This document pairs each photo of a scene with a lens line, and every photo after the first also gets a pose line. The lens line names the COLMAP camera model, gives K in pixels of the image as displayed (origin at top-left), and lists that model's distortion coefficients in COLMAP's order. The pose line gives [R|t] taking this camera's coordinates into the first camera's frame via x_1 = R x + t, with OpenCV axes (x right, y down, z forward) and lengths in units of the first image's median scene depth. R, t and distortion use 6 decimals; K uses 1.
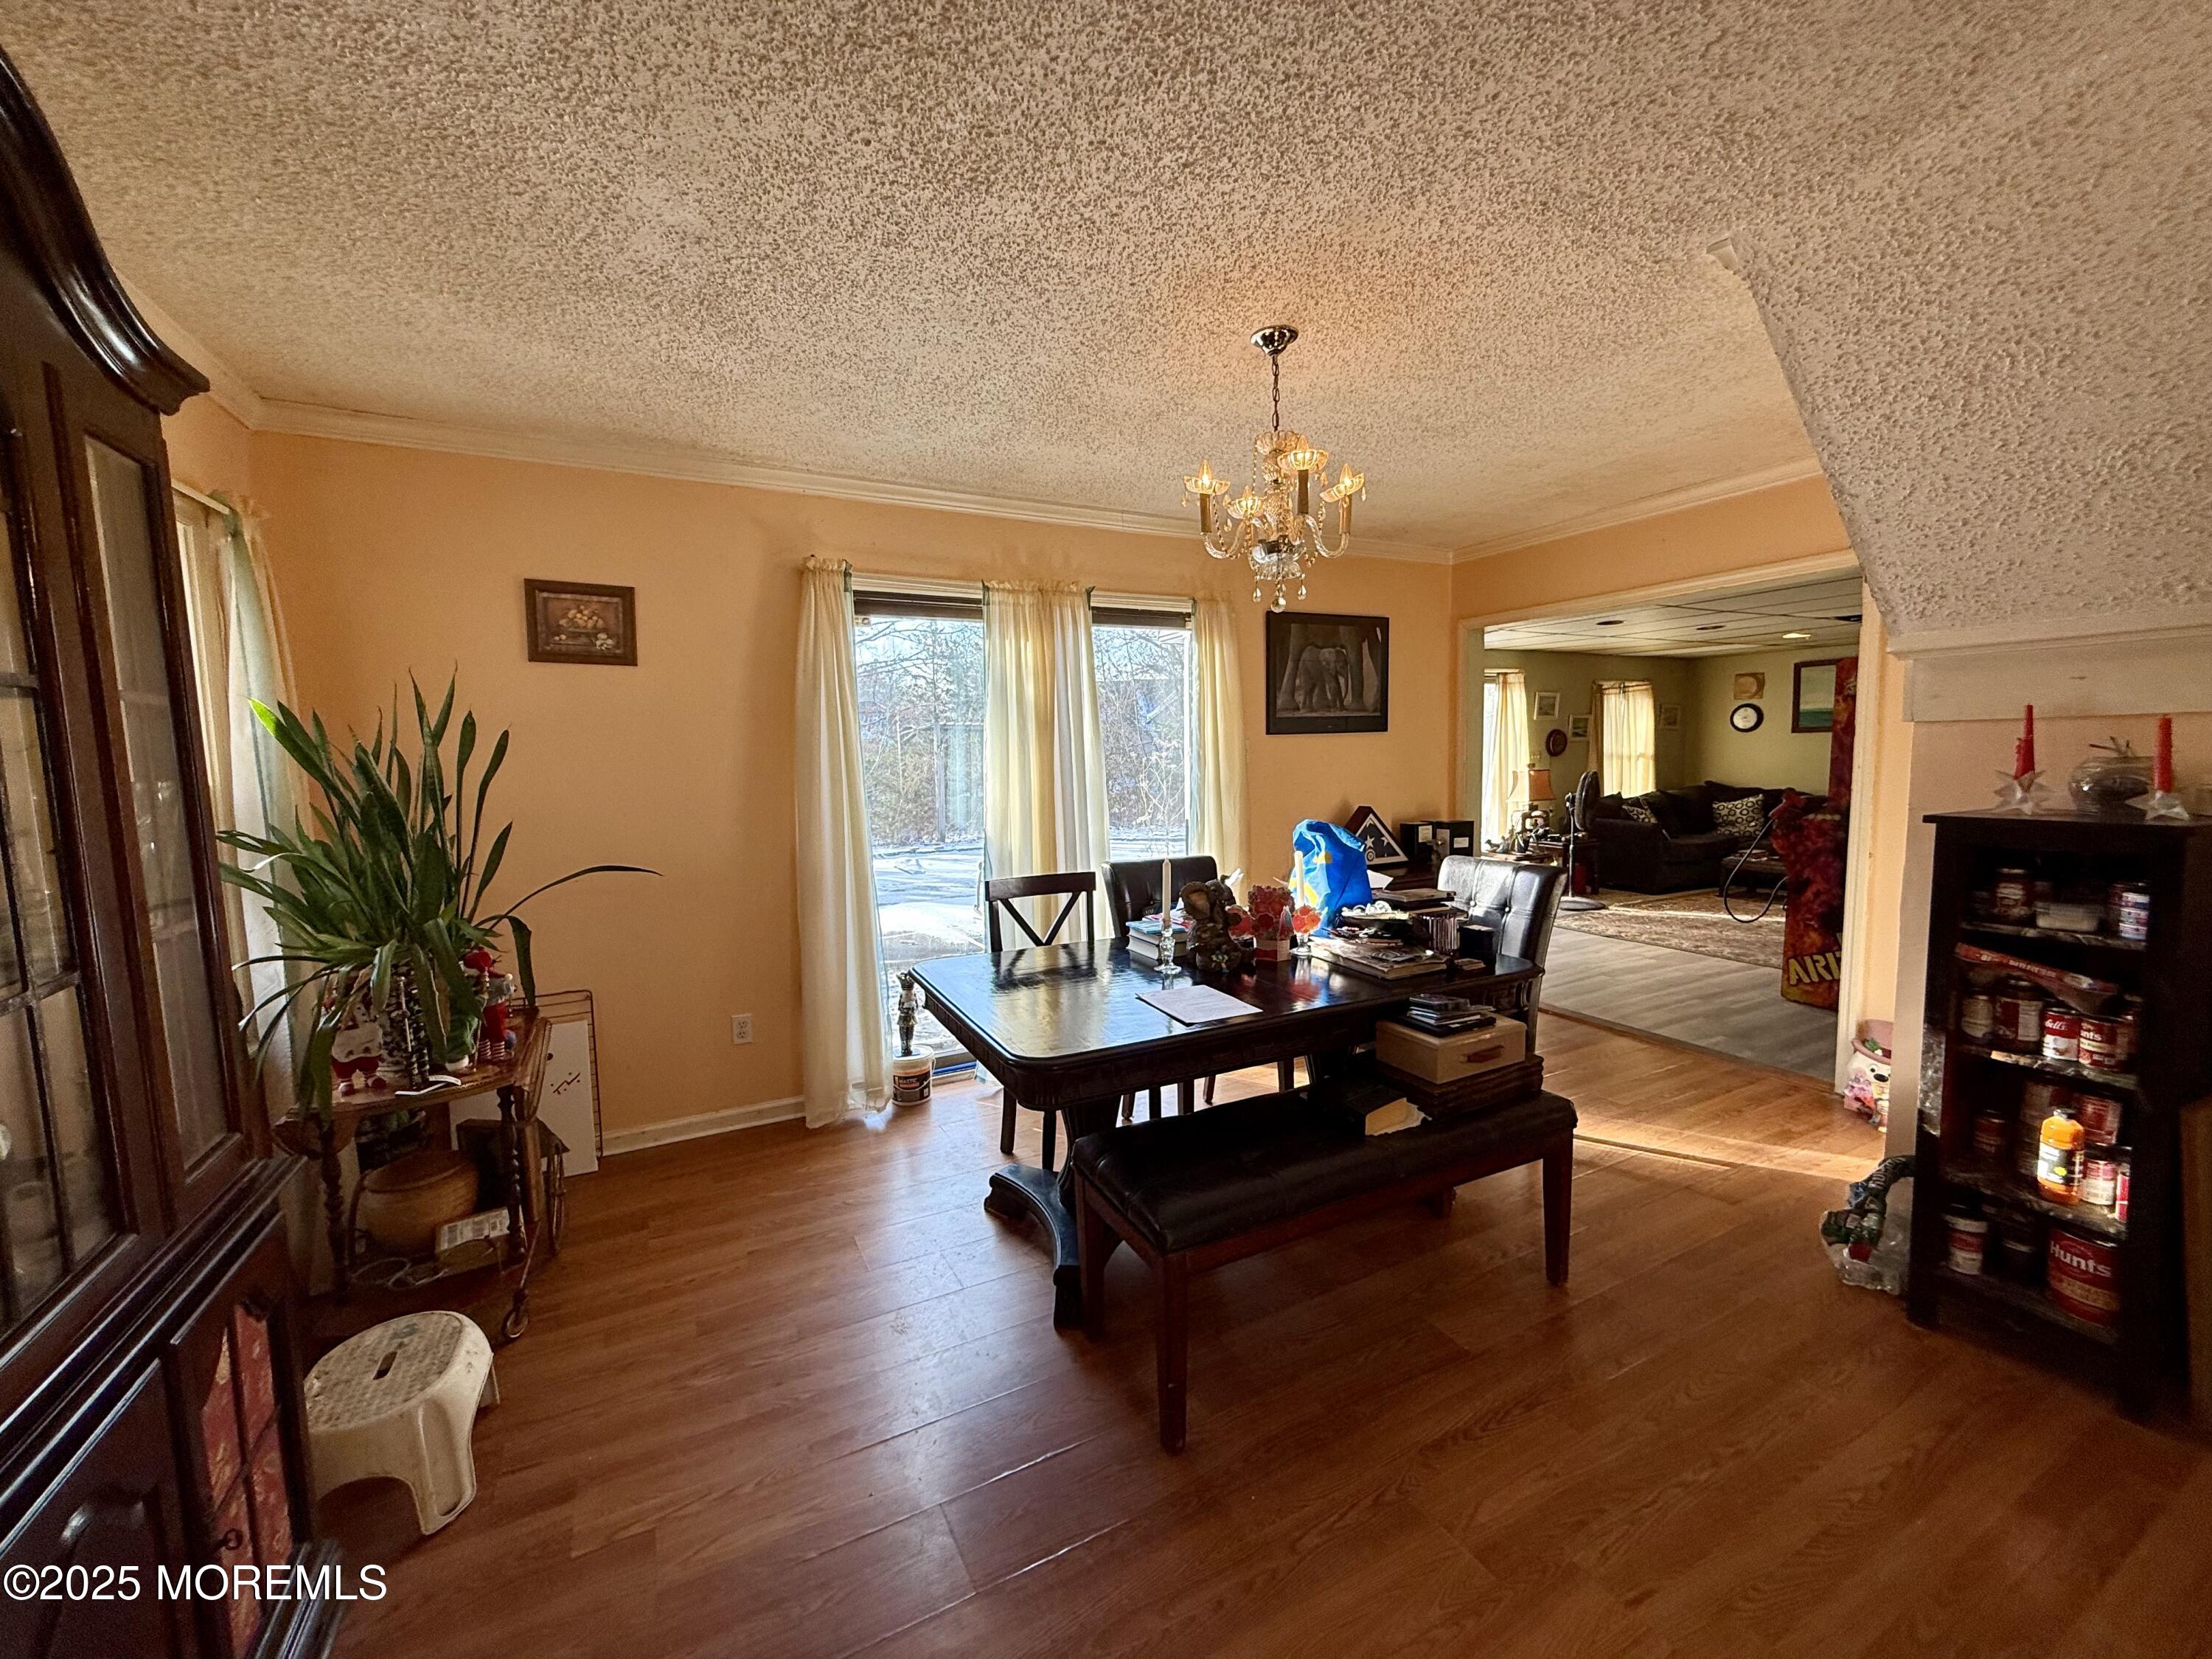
lens RADIAL K [[878.1, 0, 1106.3], [0, 878.1, 827.8], [0, 0, 1]] dist [0.001191, -0.000417]
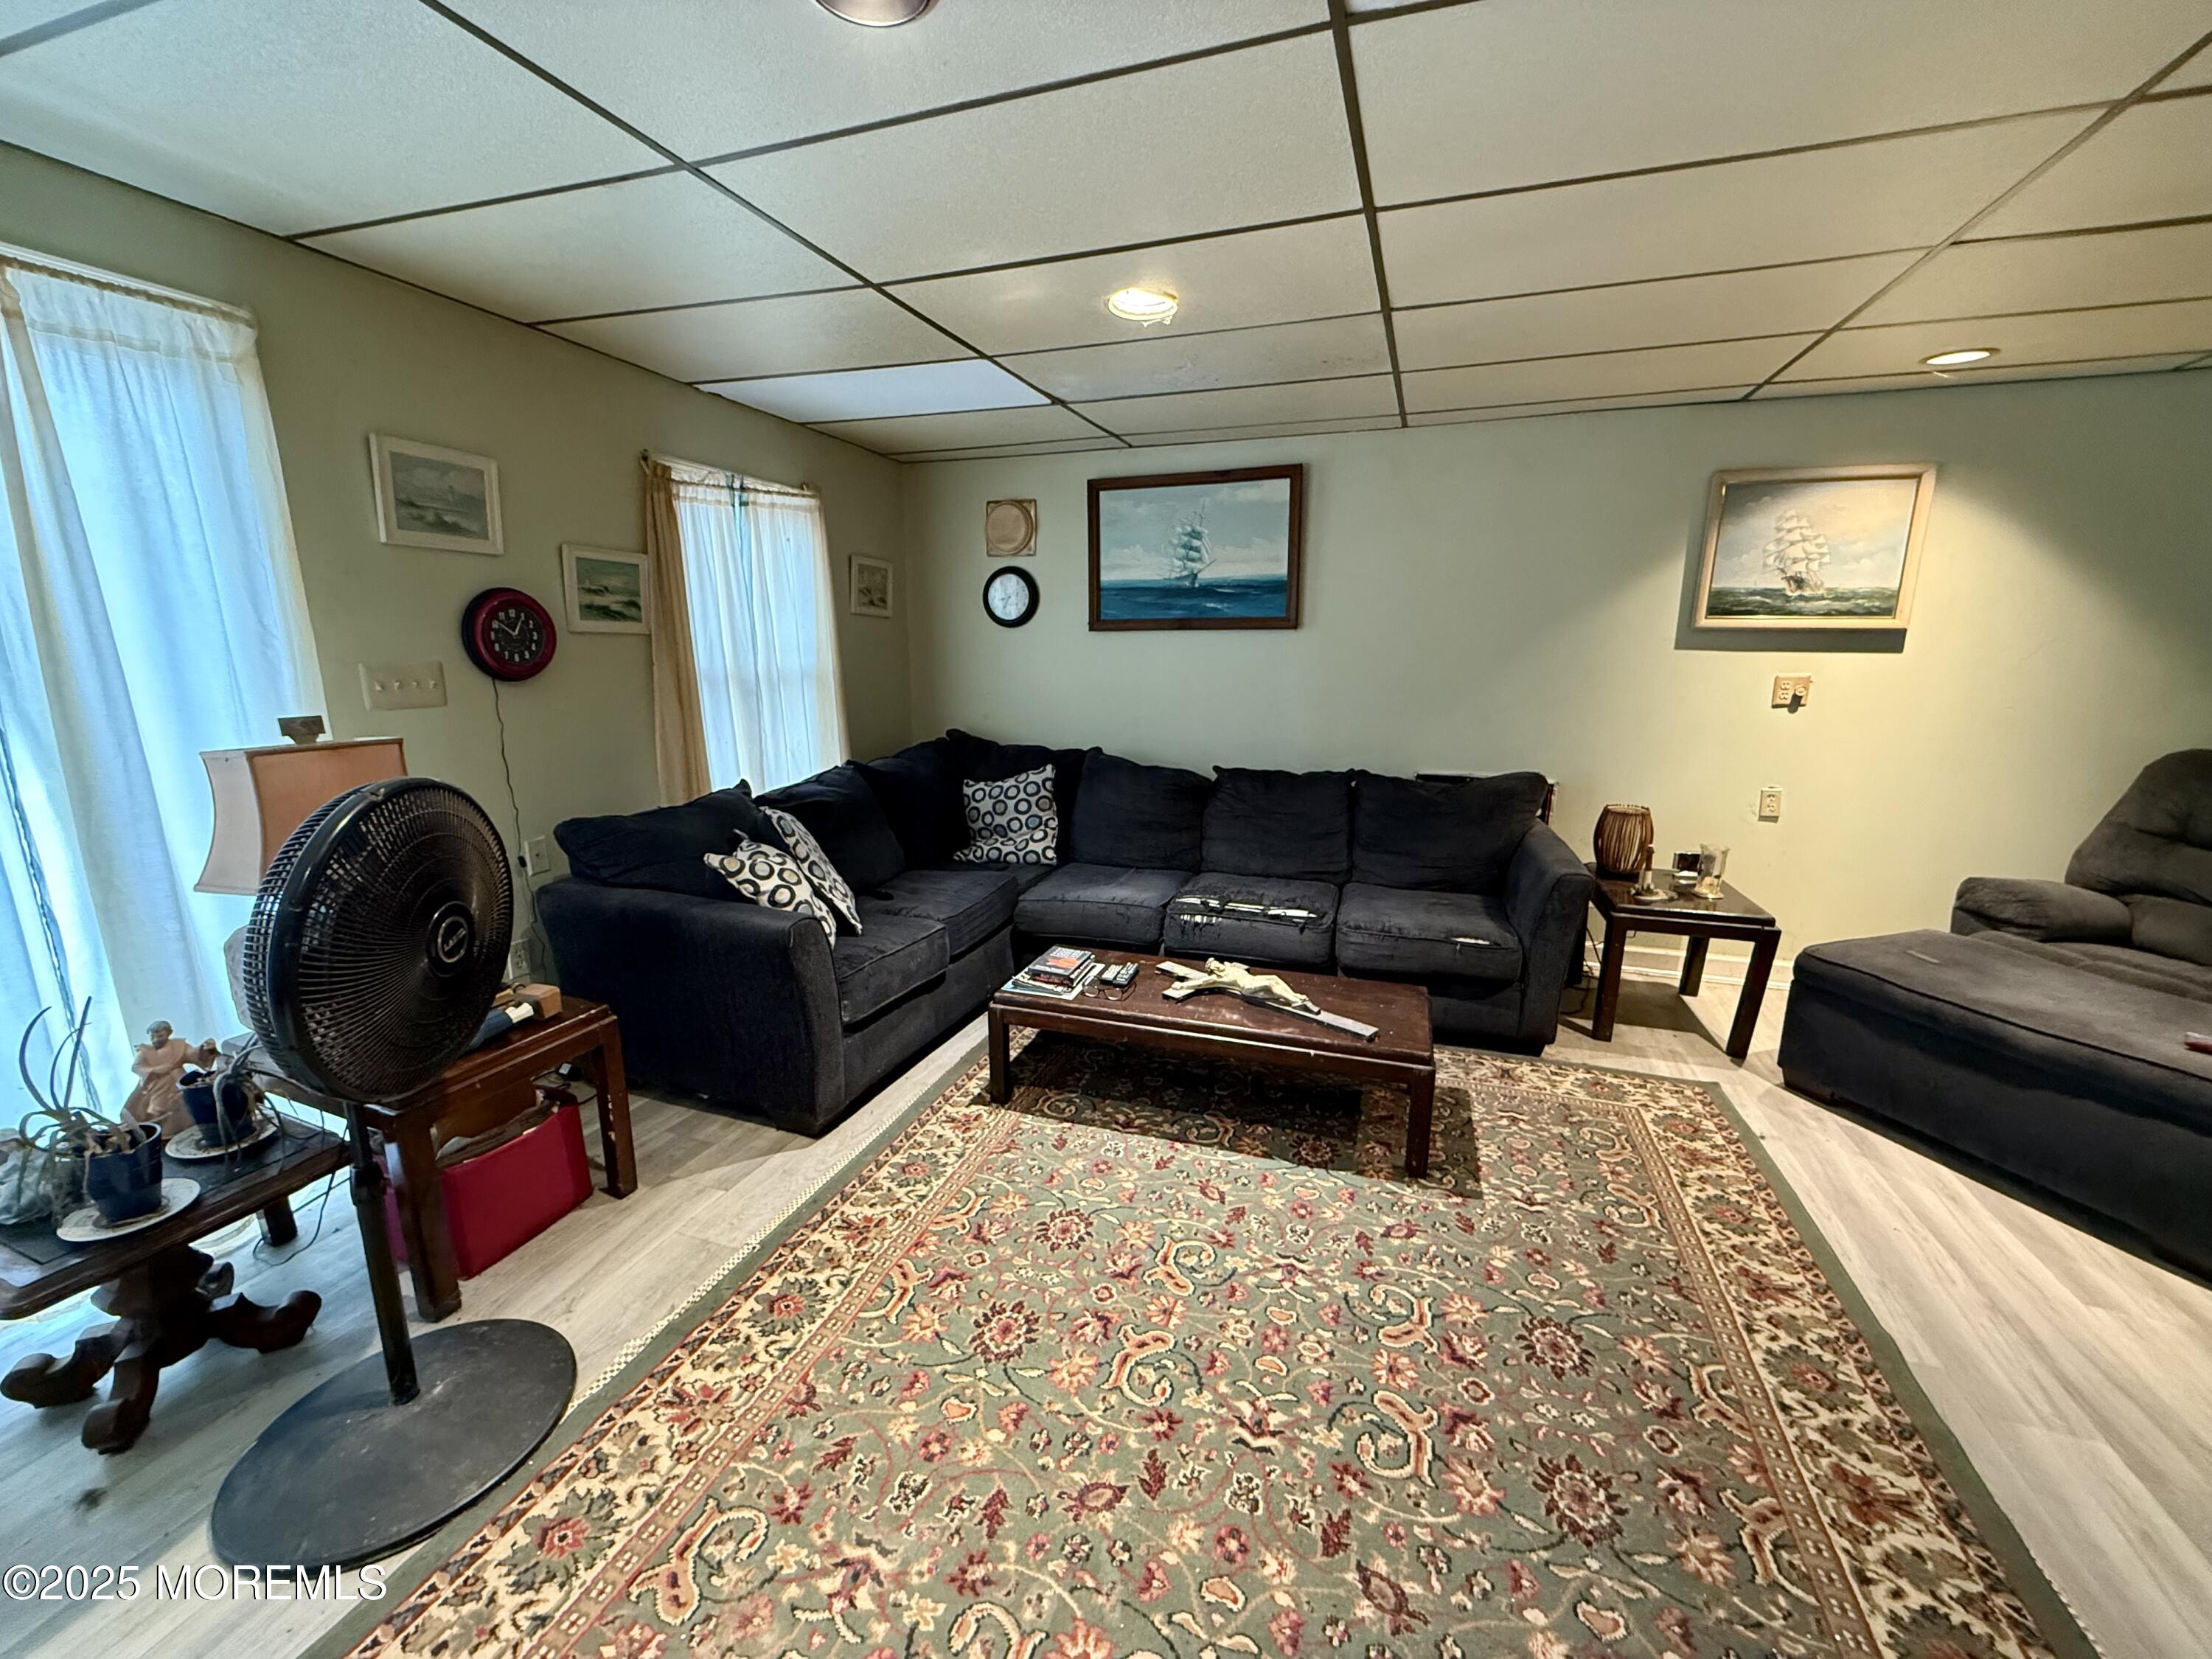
lens RADIAL K [[878.1, 0, 1105.2], [0, 878.1, 831.7], [0, 0, 1]] dist [0.001191, -0.000417]
pose [[0.728887, -0.117415, 0.674491, 0.510259], [0.042628, 0.991056, 0.126456, -0.067408], [-0.683306, -0.063420, 0.727372, 0.725196]]
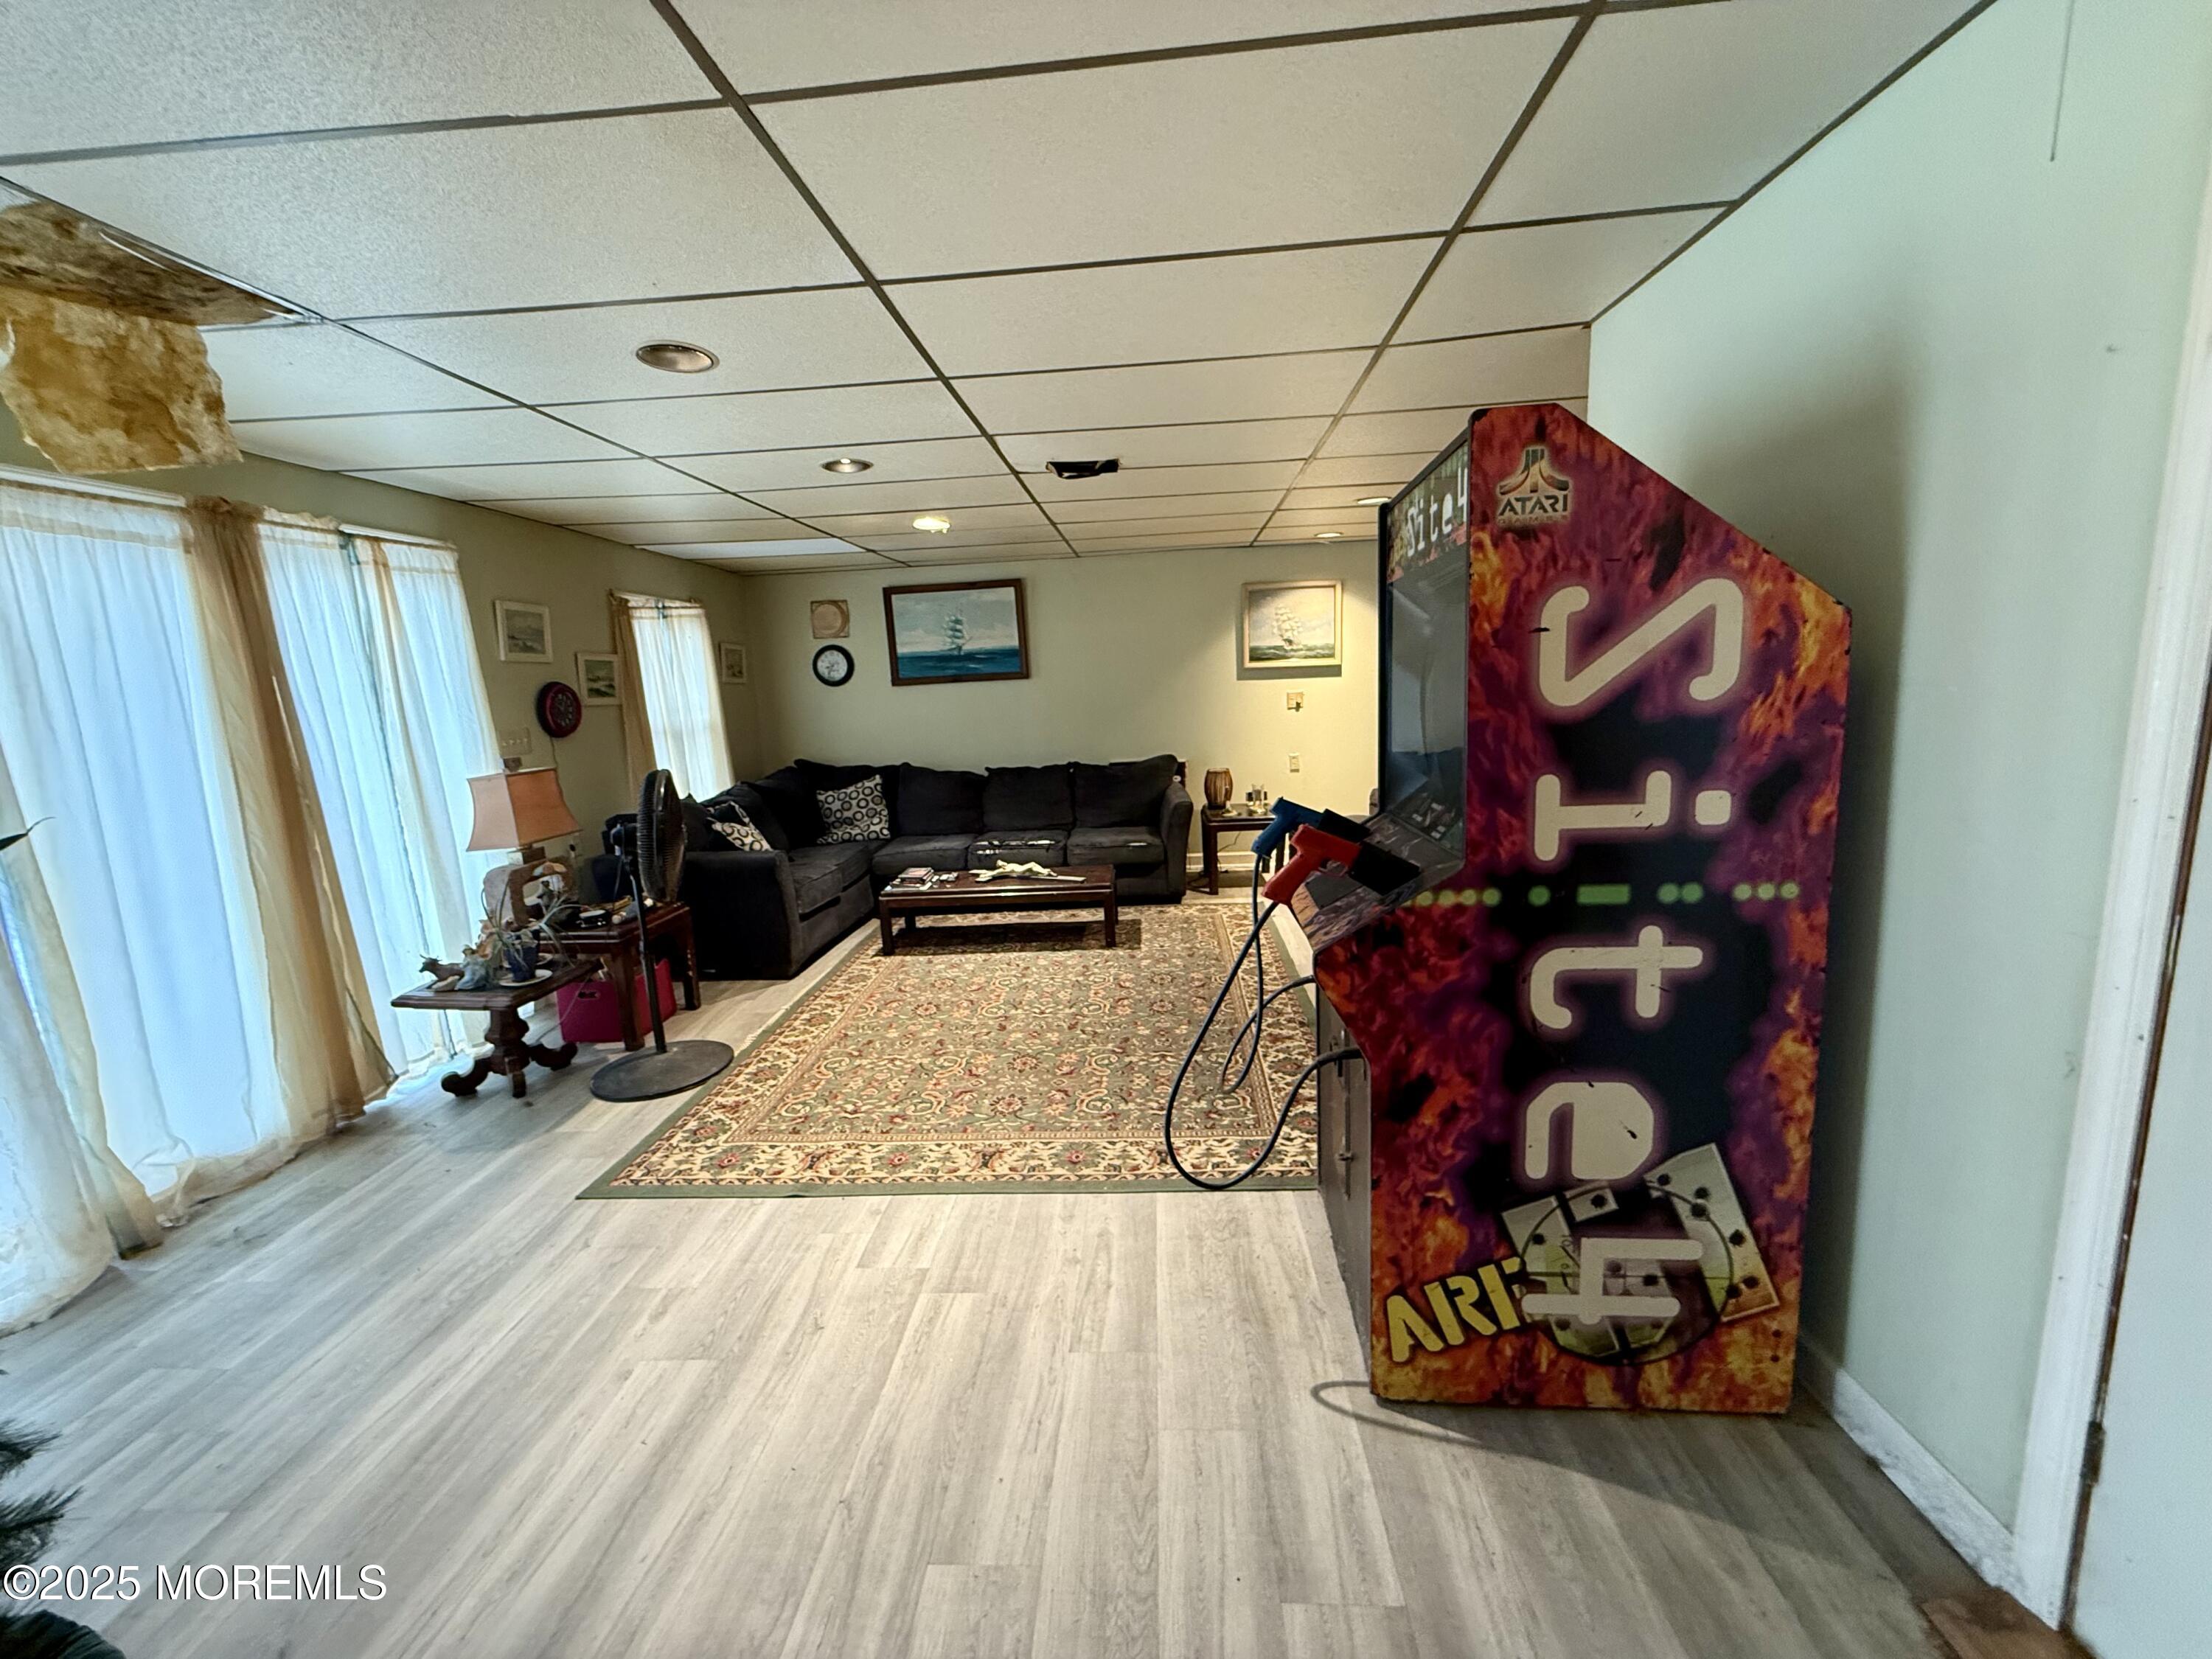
lens RADIAL K [[878.1, 0, 1098.6], [0, 878.1, 832.6], [0, 0, 1]] dist [0.001191, -0.000417]
pose [[0.512523, -0.148506, 0.845734, 0.272458], [0.113505, 0.988005, 0.104703, -0.051698], [-0.851139, 0.042332, 0.523231, 0.551538]]
